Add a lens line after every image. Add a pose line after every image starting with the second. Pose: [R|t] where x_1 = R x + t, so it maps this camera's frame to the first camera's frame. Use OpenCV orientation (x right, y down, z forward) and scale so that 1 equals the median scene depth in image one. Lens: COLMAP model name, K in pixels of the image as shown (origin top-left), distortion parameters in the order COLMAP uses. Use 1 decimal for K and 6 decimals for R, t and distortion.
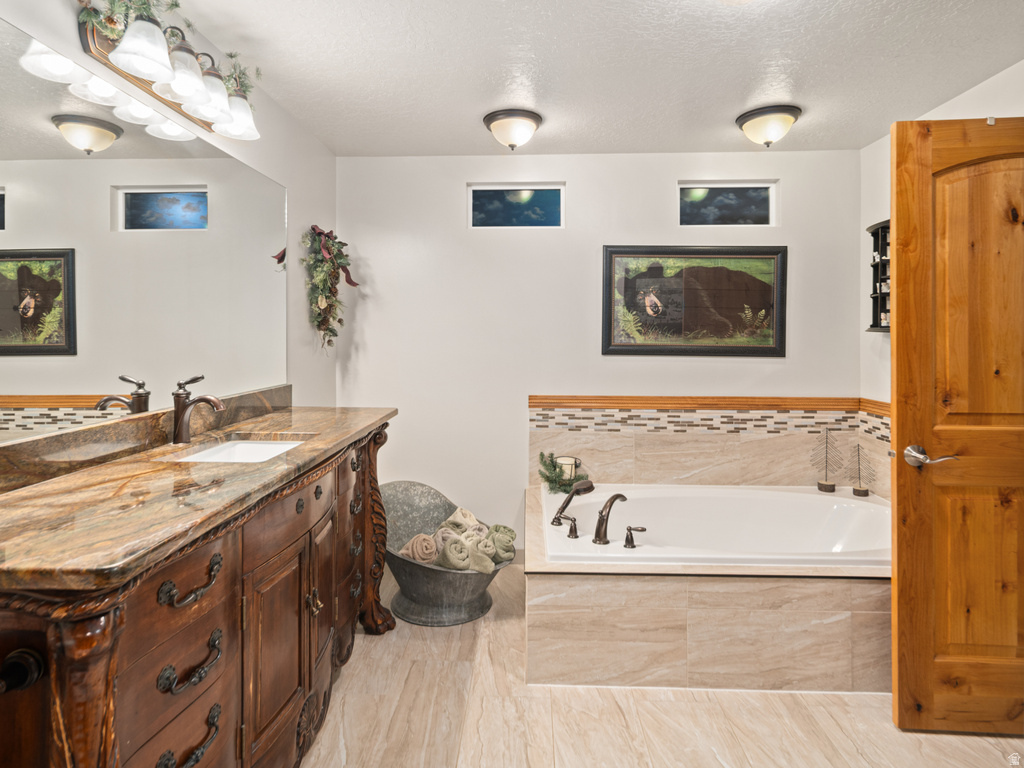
lens RADIAL K [[559.9, 0, 516.9], [0, 559.9, 346.3], [0, 0, 1]] dist [0.001752, -0.000285]
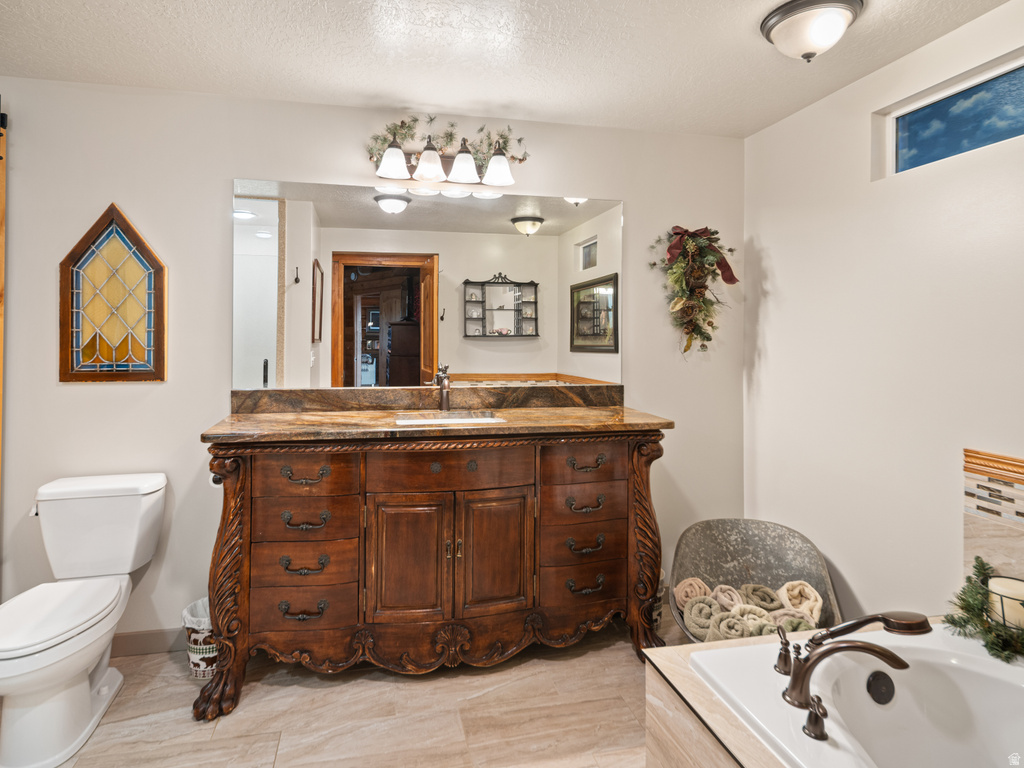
lens RADIAL K [[582.9, 0, 501.4], [0, 582.9, 343.1], [0, 0, 1]] dist [0.001210, 0.000543]
pose [[0.231880, 0.011617, -0.972675, 0.485662], [-0.029000, 0.999567, 0.005025, -0.007656], [0.972312, 0.027042, 0.232116, 0.411598]]
